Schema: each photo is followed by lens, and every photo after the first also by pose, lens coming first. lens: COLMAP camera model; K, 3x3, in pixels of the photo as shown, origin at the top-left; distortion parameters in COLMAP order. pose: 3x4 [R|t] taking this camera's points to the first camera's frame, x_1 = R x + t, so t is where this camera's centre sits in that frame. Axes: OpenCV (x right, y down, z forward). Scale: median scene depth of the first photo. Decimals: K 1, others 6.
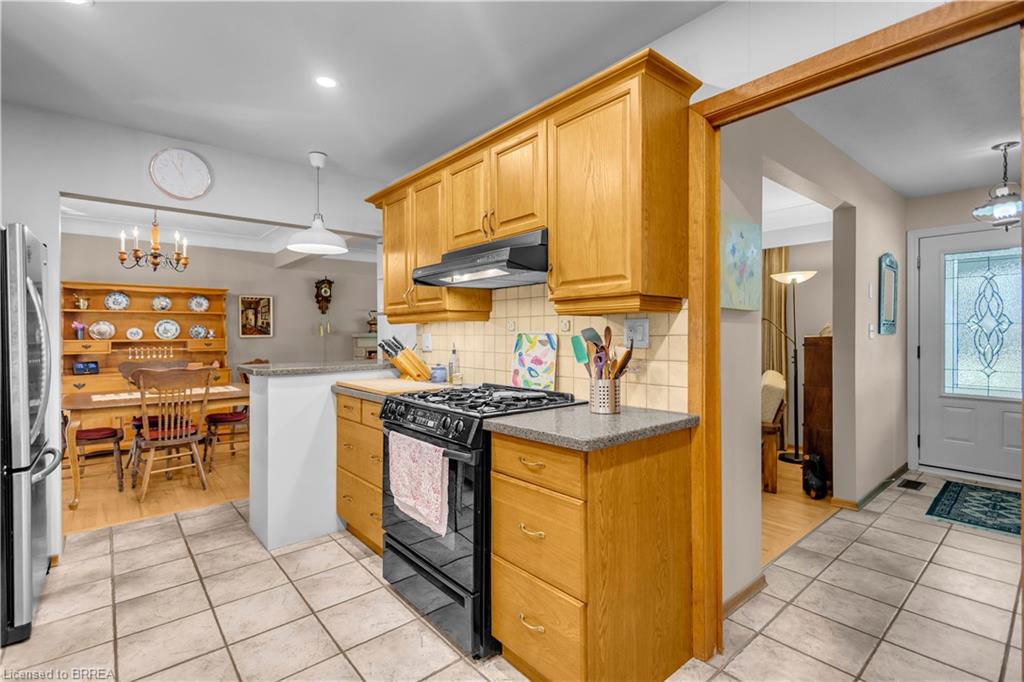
lens RADIAL K [[471.6, 0, 510.7], [0, 471.6, 338.2], [0, 0, 1]] dist [0.008970, -0.001050]
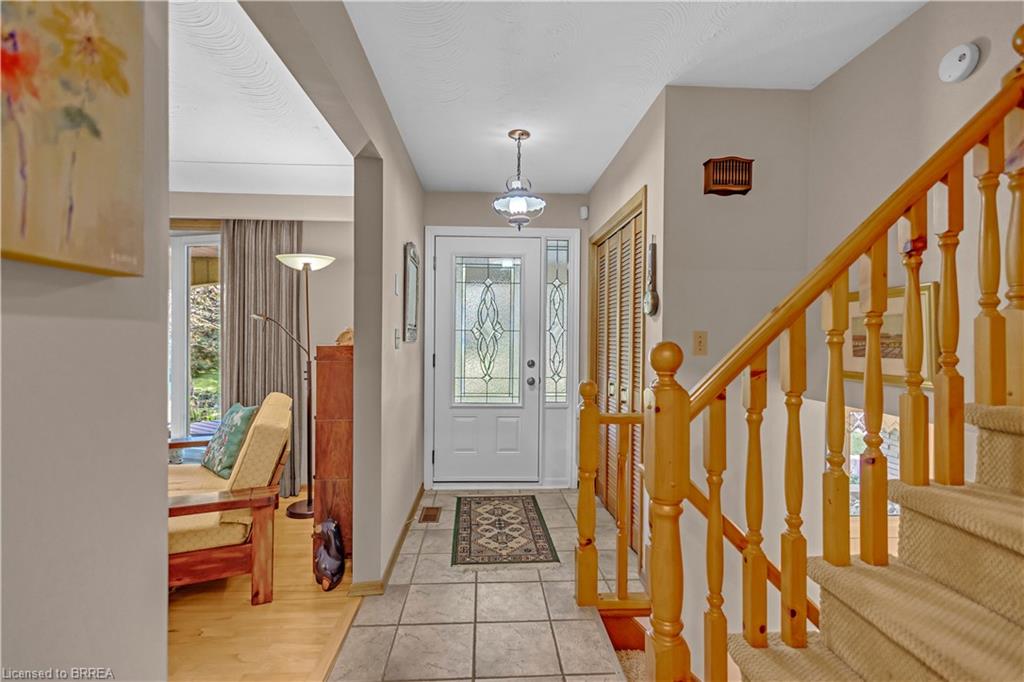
lens RADIAL K [[471.6, 0, 510.7], [0, 471.6, 338.2], [0, 0, 1]] dist [0.008970, -0.001050]
pose [[0.605342, 0.007981, 0.795925, 0.259236], [-0.001495, 0.999959, -0.008890, -0.007422], [-0.795964, 0.004191, 0.605330, 0.383636]]
